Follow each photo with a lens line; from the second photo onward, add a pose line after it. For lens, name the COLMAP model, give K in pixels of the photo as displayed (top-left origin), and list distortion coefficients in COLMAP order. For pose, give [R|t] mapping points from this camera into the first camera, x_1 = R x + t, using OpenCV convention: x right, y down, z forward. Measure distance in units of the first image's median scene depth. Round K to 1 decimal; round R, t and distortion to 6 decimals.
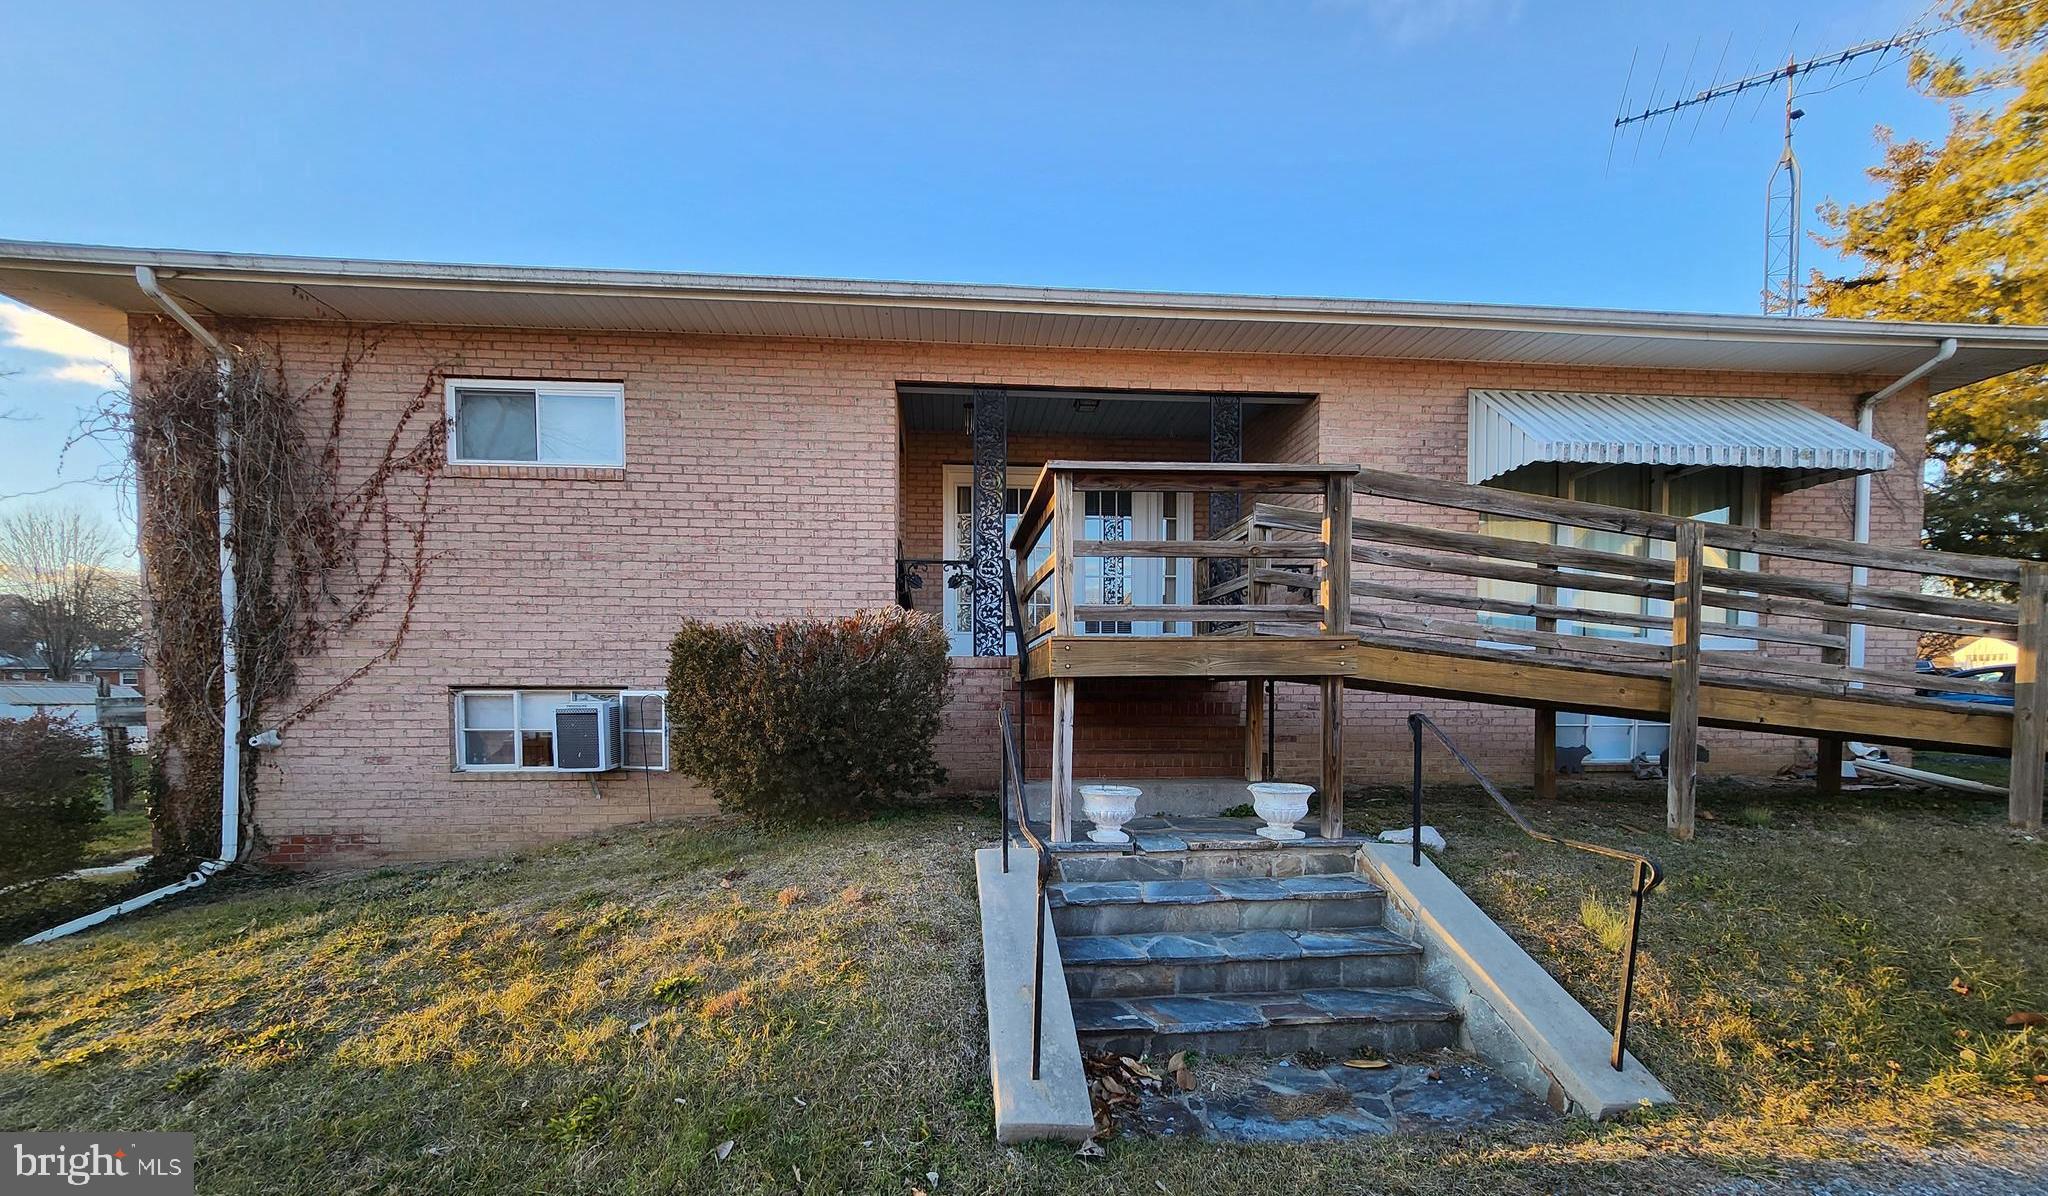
lens RADIAL K [[813.1, 0, 1012.5], [0, 813.1, 723.6], [0, 0, 1]] dist [-0.000102, 0.000801]
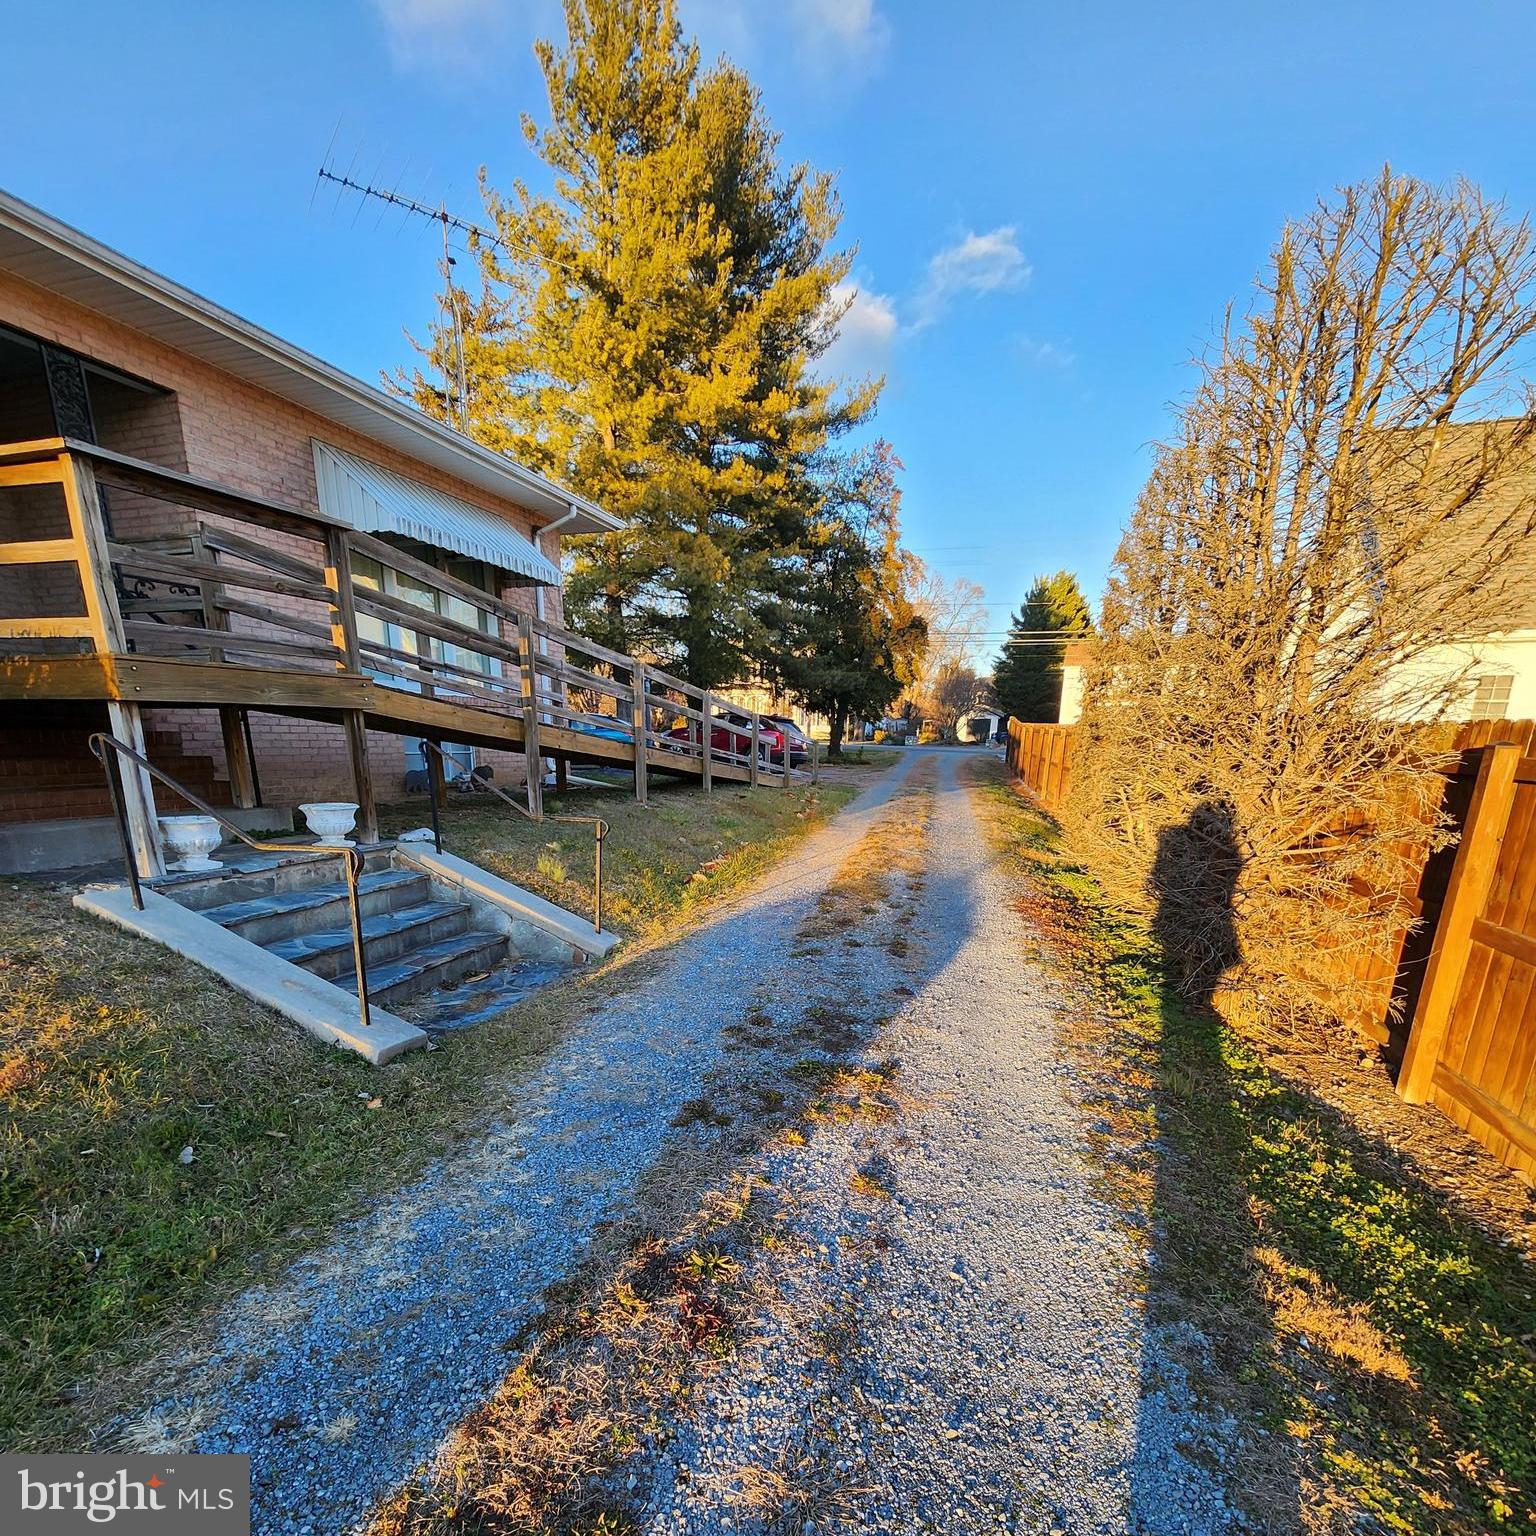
lens RADIAL K [[806.9, 0, 756.6], [0, 806.9, 963.8], [0, 0, 1]] dist [-0.000632, 0.000397]
pose [[0.392178, -0.243016, 0.887209, -0.377969], [0.017317, 0.966253, 0.257012, 0.006226], [-0.919726, -0.085430, 0.383152, -0.034101]]
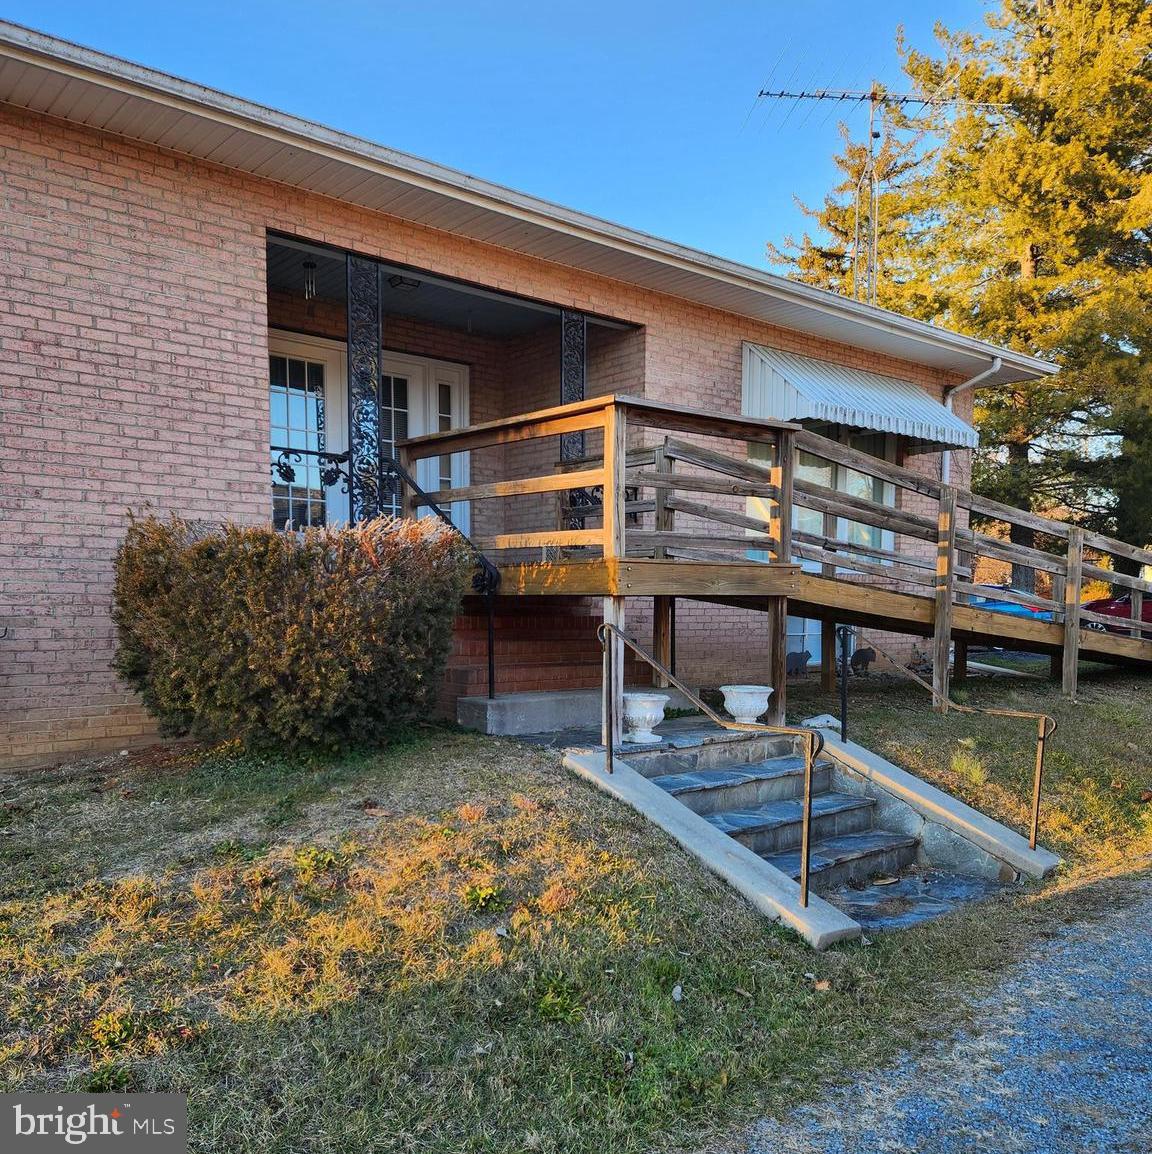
lens RADIAL K [[1013.3, 0, 567.7], [0, 1013.3, 674.4], [0, 0, 1]] dist [0.095100, -0.081744]
pose [[0.817483, -0.033827, 0.574959, -0.536084], [0.012619, 0.999086, 0.040838, -0.005092], [-0.575815, -0.026129, 0.817162, -0.053622]]
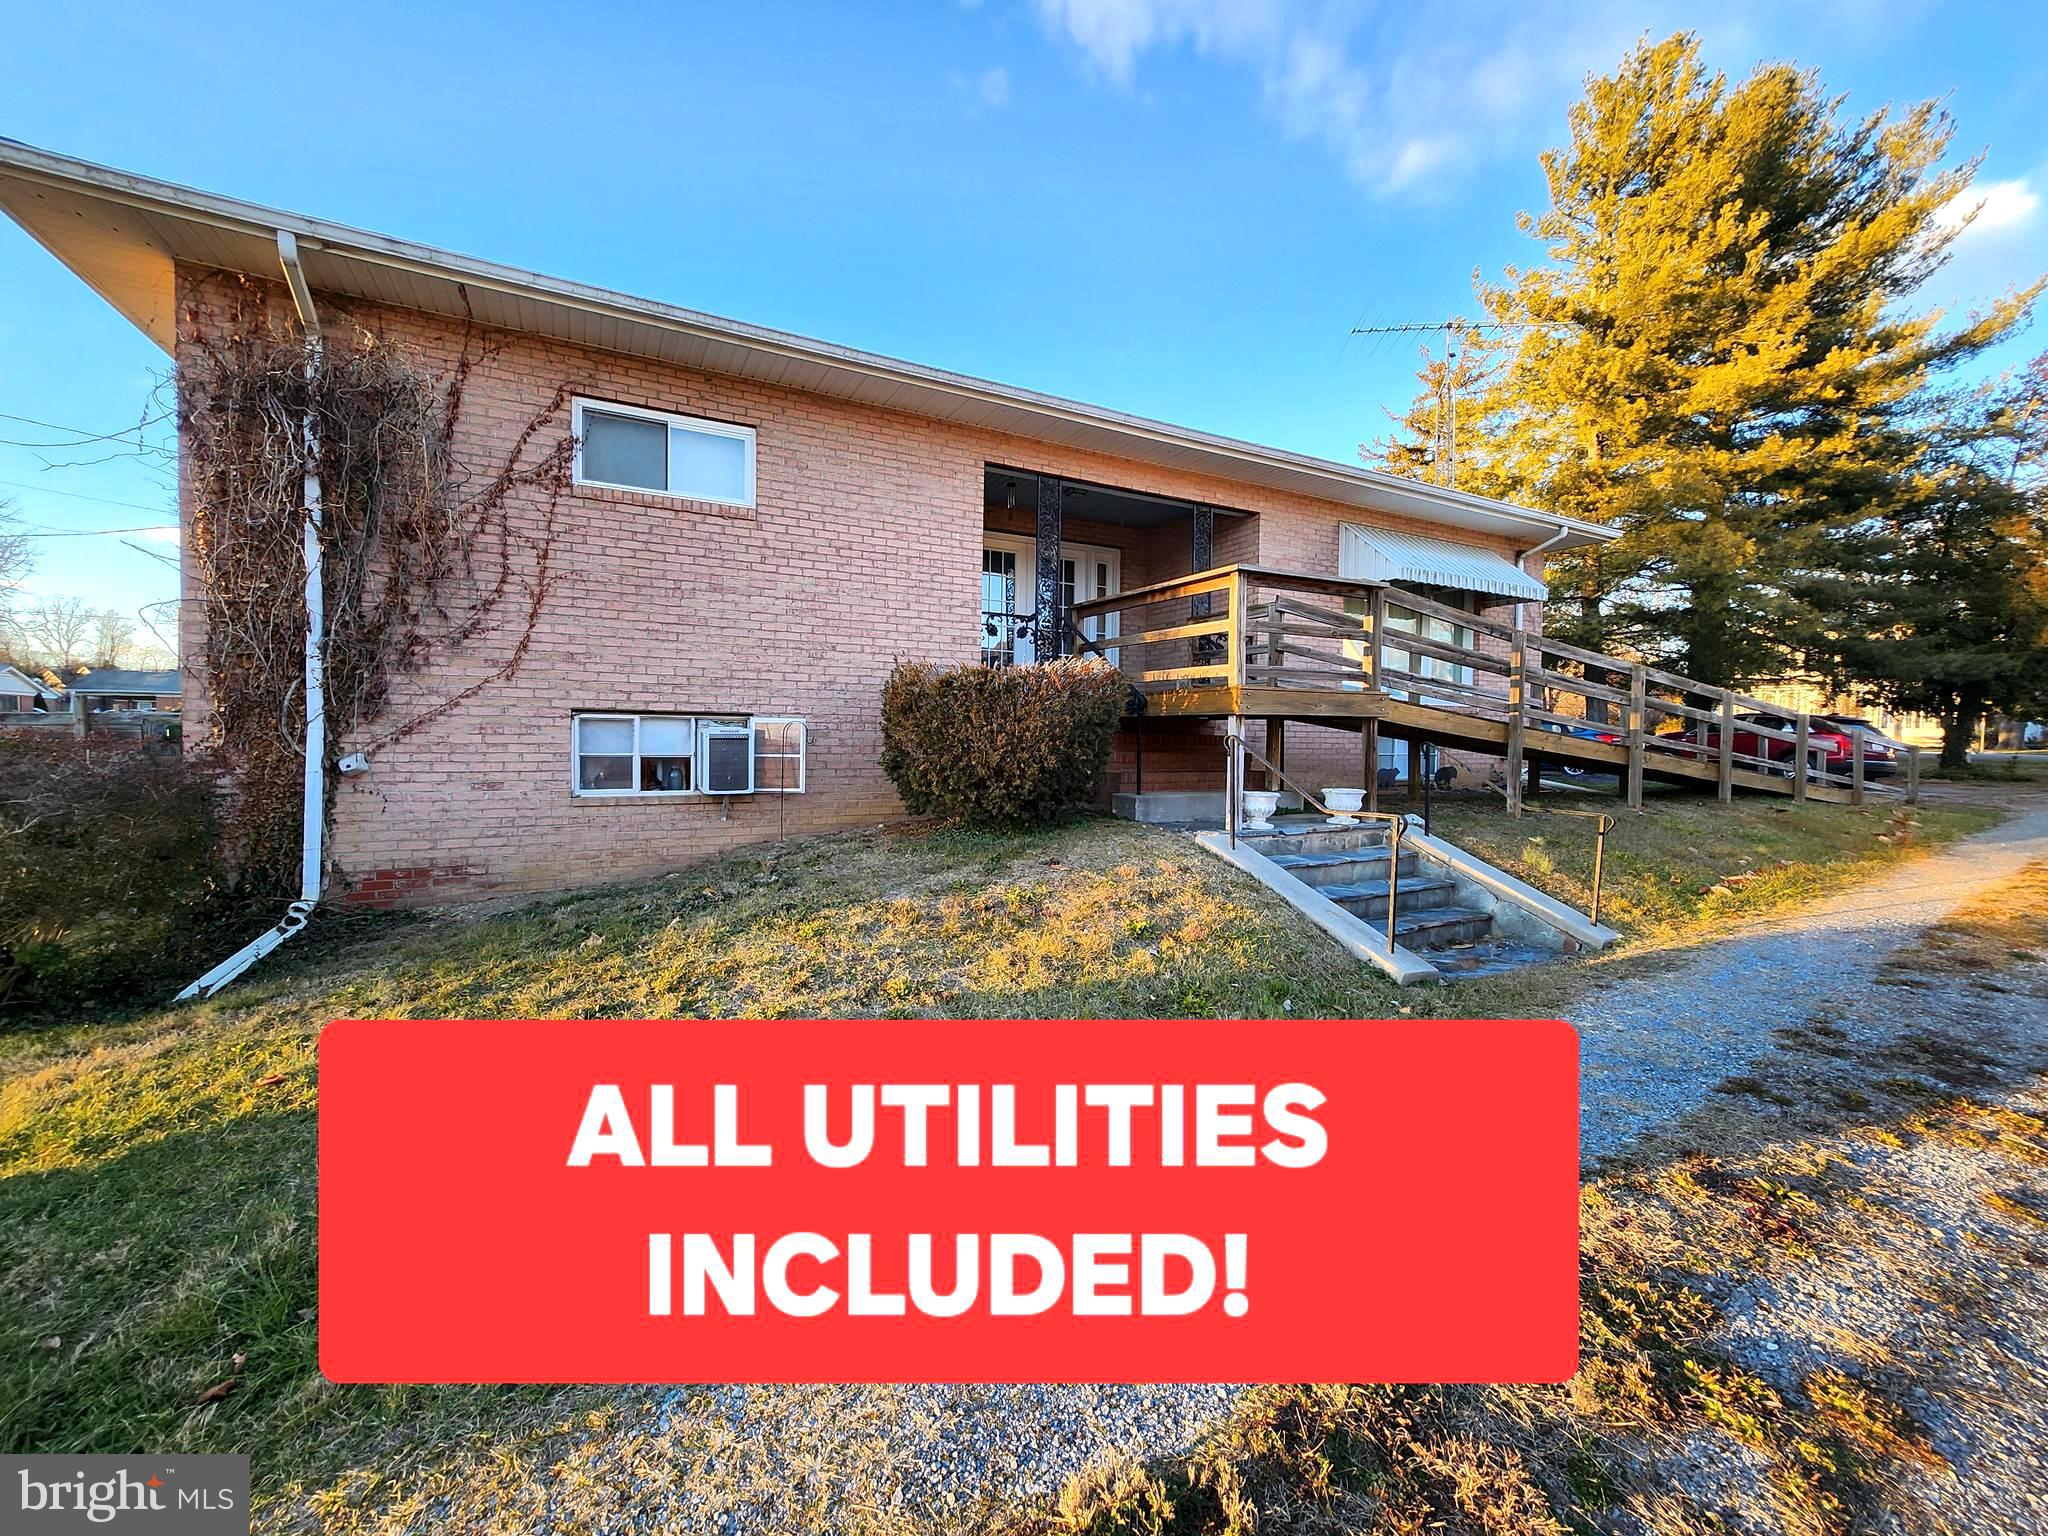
lens RADIAL K [[811.7, 0, 1015.4], [0, 811.7, 751.0], [0, 0, 1]] dist [-0.000866, 0.001912]
pose [[0.919715, 0.004181, 0.392564, -0.589587], [0.000814, 0.999921, -0.012557, 0.016908], [-0.392586, 0.011868, 0.919639, -0.106567]]
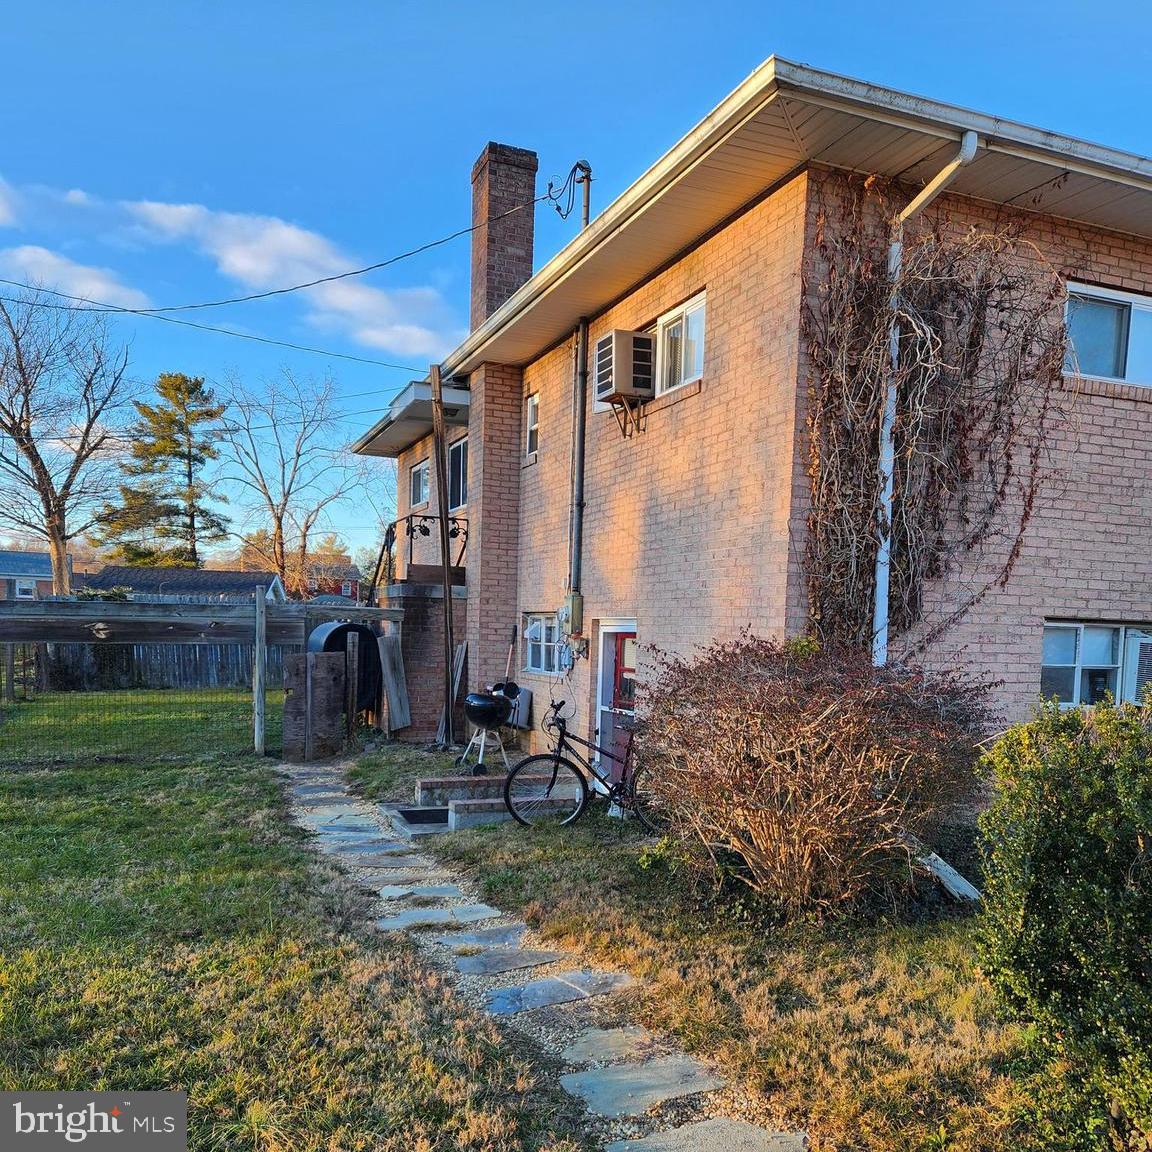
lens RADIAL K [[1016.0, 0, 596.7], [0, 1016.0, 678.8], [0, 0, 1]] dist [0.092333, -0.071615]
pose [[0.950352, 0.014897, 0.310819, -1.554246], [-0.022012, 0.999570, 0.019396, 0.012444], [-0.310397, -0.025274, 0.950271, 0.041162]]
